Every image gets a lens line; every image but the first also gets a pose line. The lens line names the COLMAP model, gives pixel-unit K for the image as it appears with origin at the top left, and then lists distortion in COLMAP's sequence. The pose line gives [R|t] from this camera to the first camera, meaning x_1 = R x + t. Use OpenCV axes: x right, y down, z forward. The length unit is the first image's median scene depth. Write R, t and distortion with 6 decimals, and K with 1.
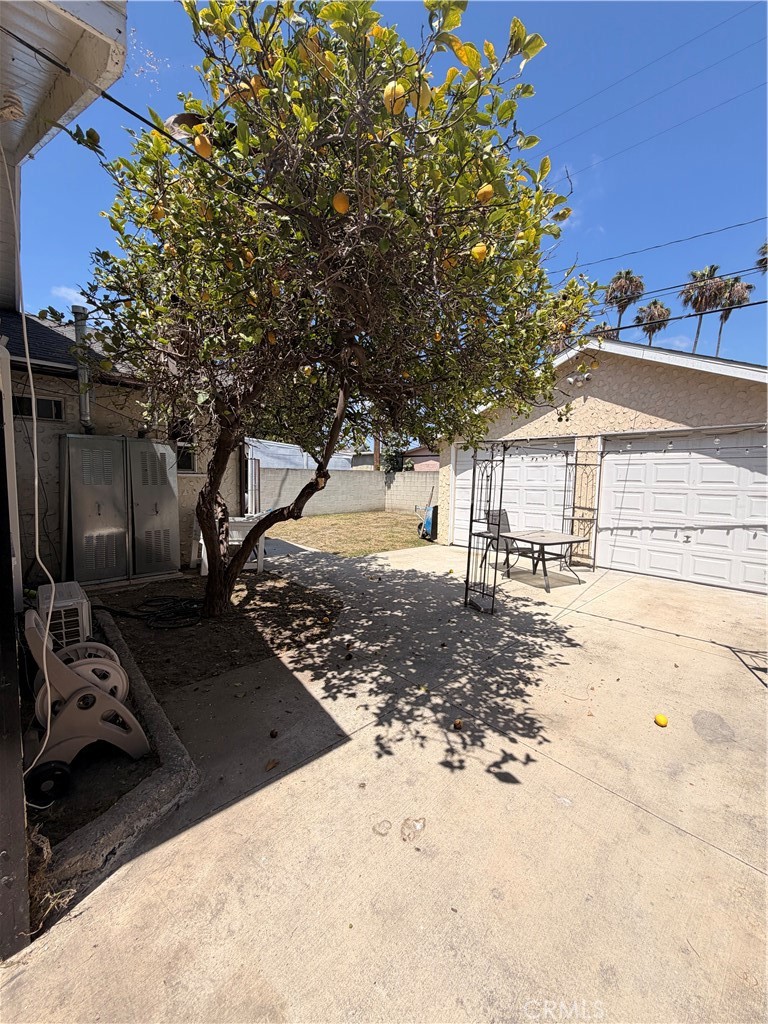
lens RADIAL K [[410.4, 0, 386.4], [0, 410.4, 507.0], [0, 0, 1]] dist [-0.000106, -0.000213]
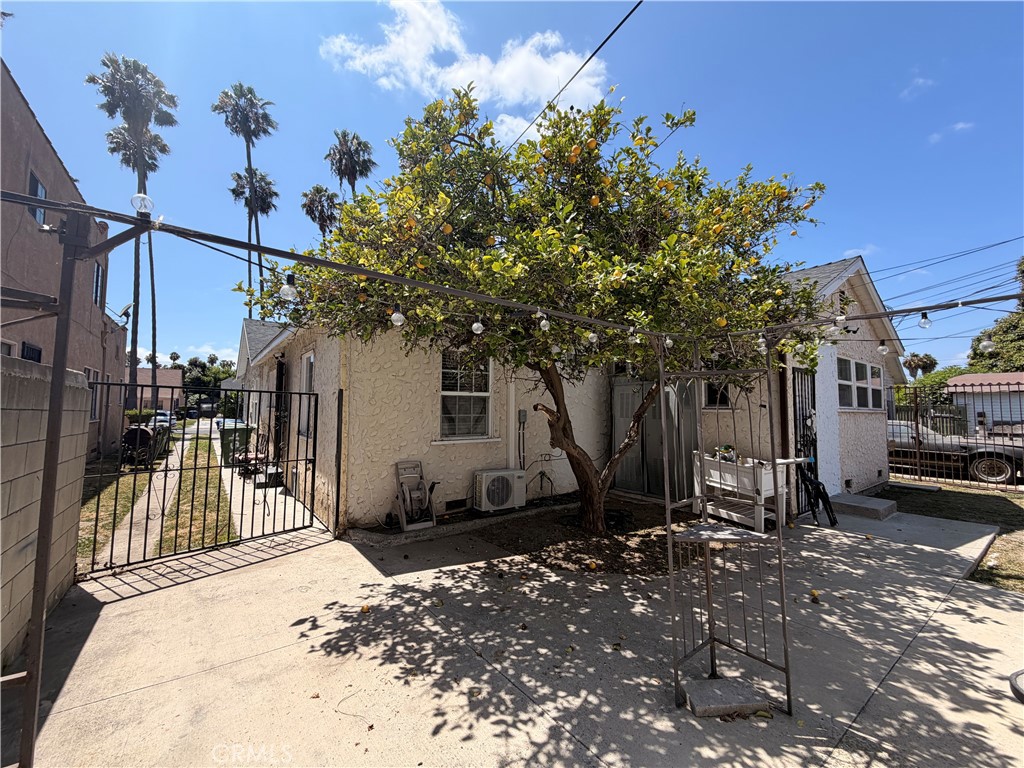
lens RADIAL K [[410.4, 0, 514.4], [0, 410.4, 383.4], [0, 0, 1]] dist [-0.000106, -0.000213]
pose [[-0.120404, -0.075325, -0.989863, 1.035647], [-0.077591, 0.994781, -0.066262, -0.075121], [0.989688, 0.068827, -0.125620, 1.152808]]
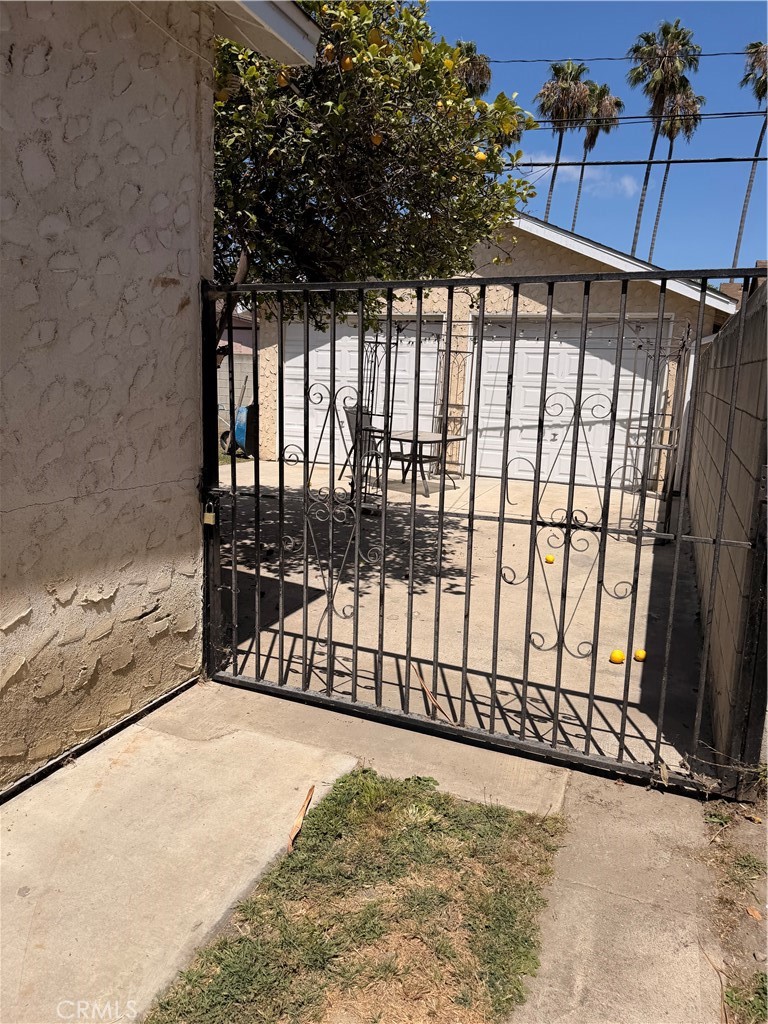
lens RADIAL K [[711.0, 0, 380.6], [0, 711.0, 512.4], [0, 0, 1]] dist [0.058436, -0.004218]
pose [[0.911957, -0.059174, 0.405996, -0.522470], [0.008699, 0.992111, 0.125060, 0.075286], [-0.410194, -0.110518, 0.905277, -0.574032]]
